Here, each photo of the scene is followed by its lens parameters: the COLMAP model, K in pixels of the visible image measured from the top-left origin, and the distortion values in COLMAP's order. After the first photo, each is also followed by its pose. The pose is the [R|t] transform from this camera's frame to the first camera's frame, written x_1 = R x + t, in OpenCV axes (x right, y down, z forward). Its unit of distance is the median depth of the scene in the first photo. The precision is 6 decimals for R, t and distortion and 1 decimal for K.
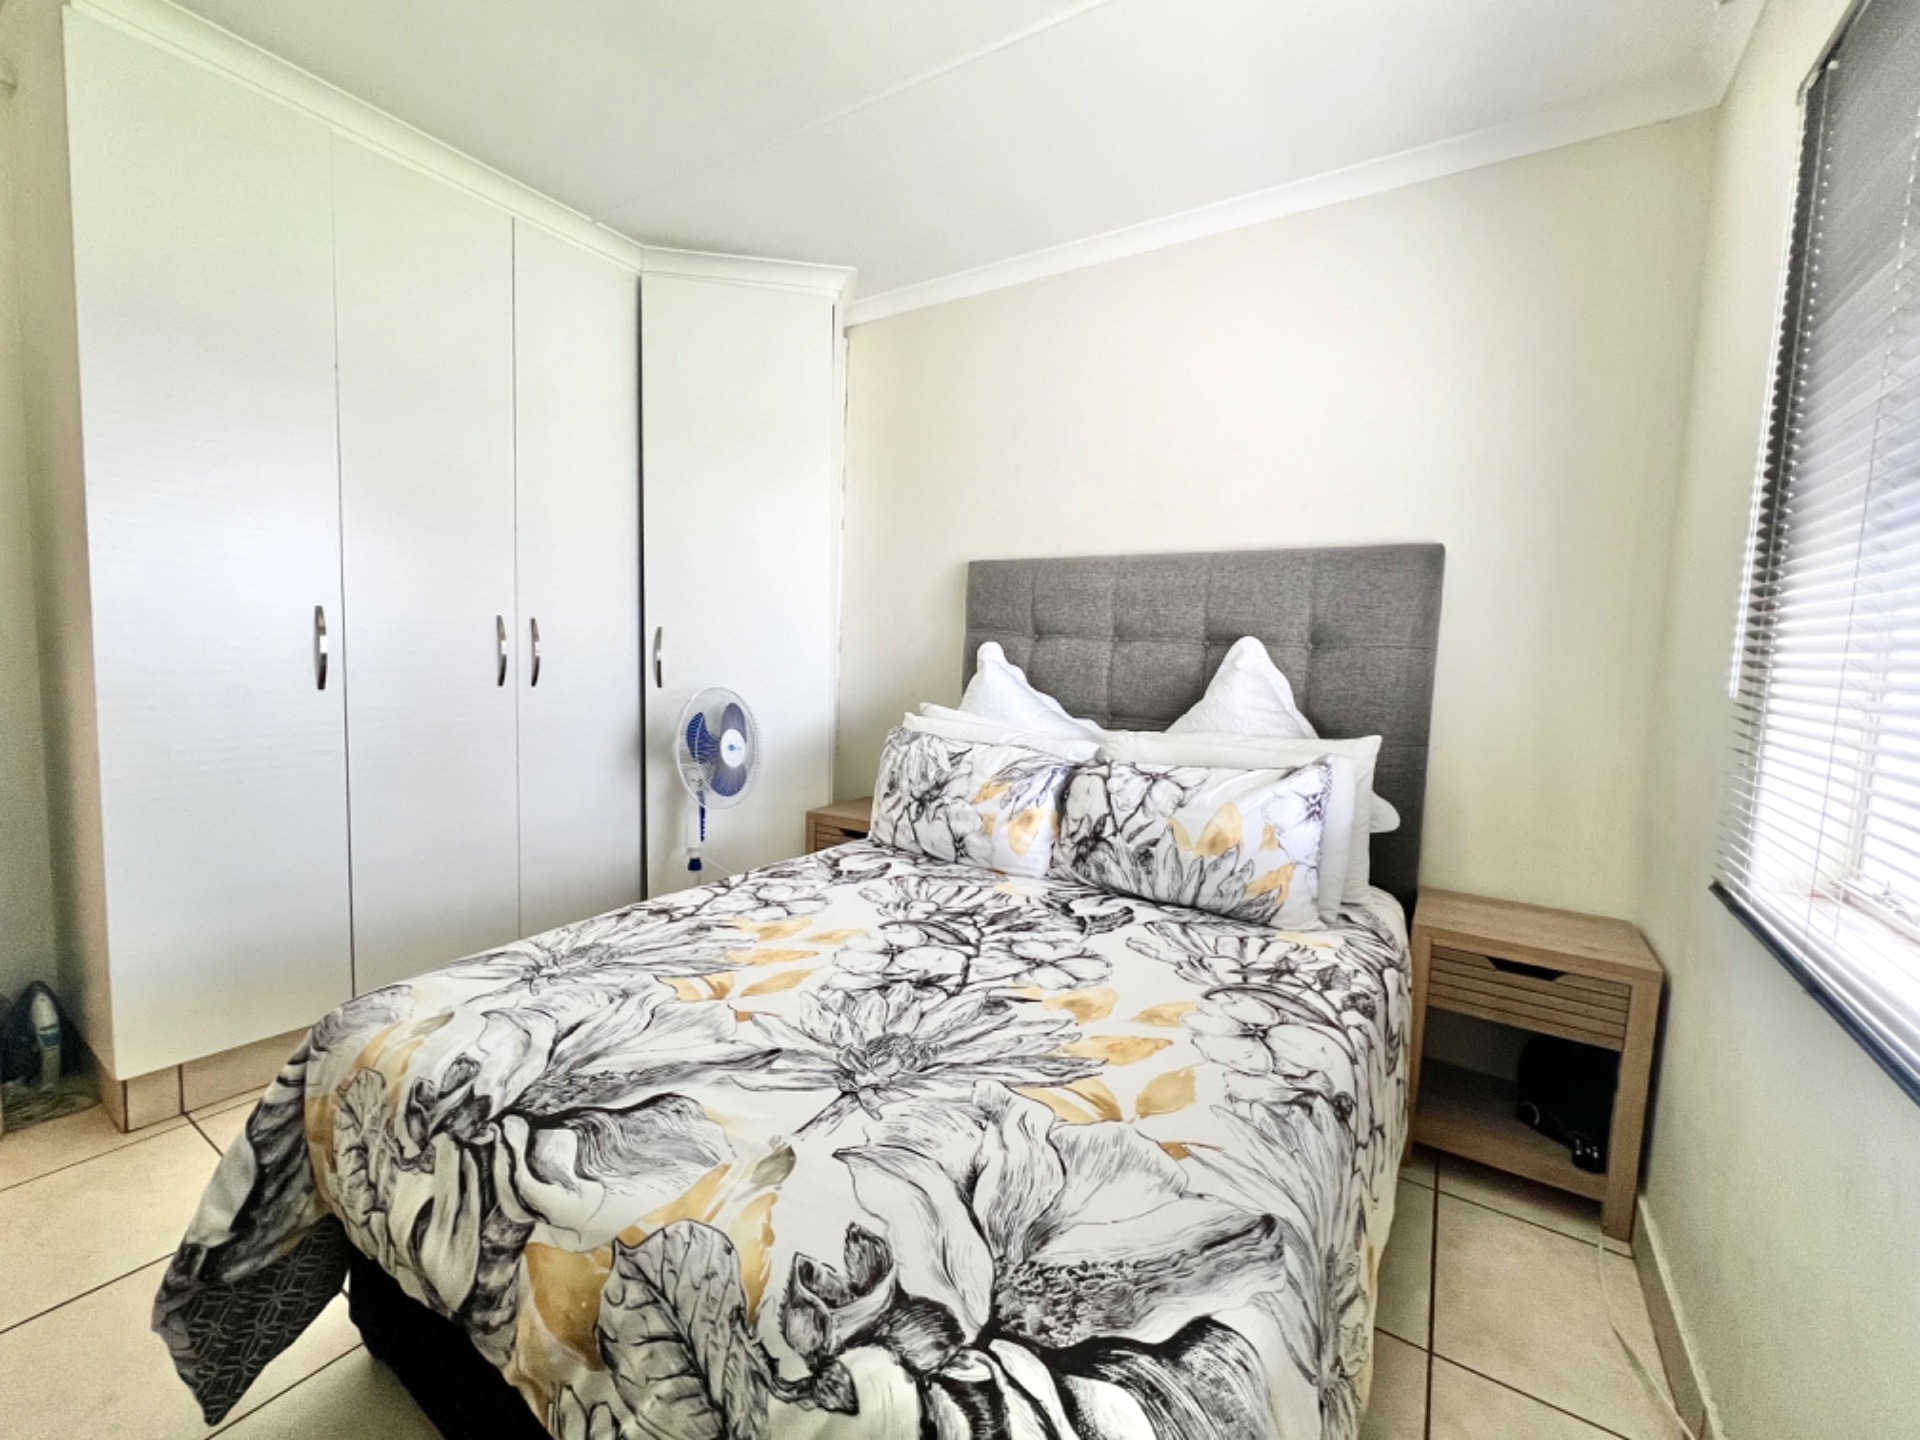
lens RADIAL K [[785.5, 0, 956.4], [0, 785.5, 715.1], [0, 0, 1]] dist [0.001684, -0.000349]
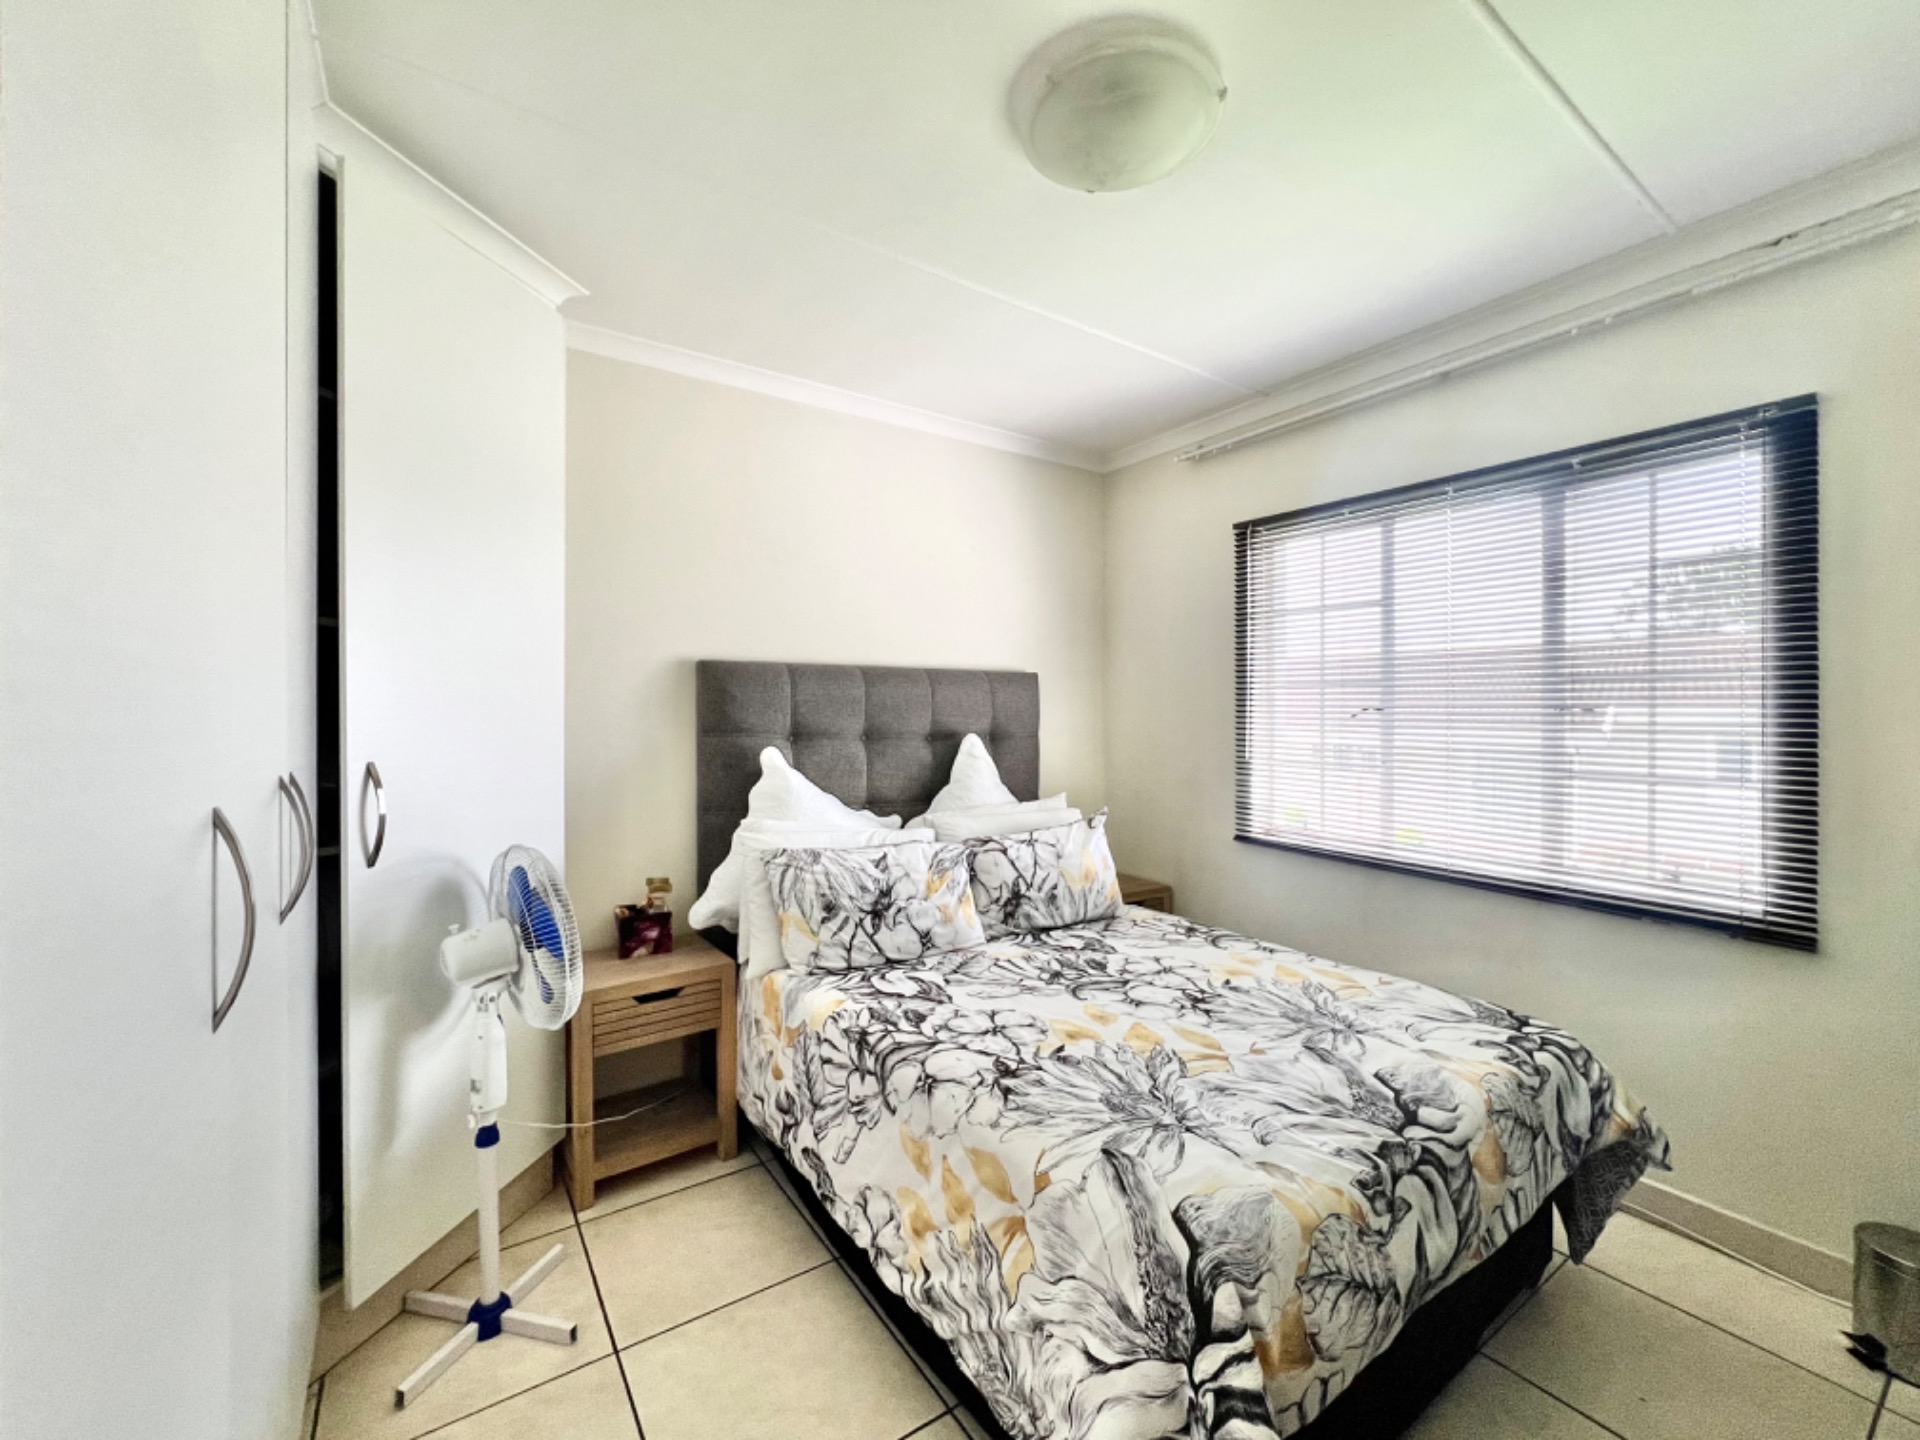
lens RADIAL K [[785.5, 0, 957.5], [0, 785.5, 717.4], [0, 0, 1]] dist [0.001684, -0.000349]
pose [[0.386369, -0.038731, 0.921531, -1.114462], [0.085049, 0.996357, 0.006217, -0.168103], [-0.918415, 0.075973, 0.388256, 0.578194]]
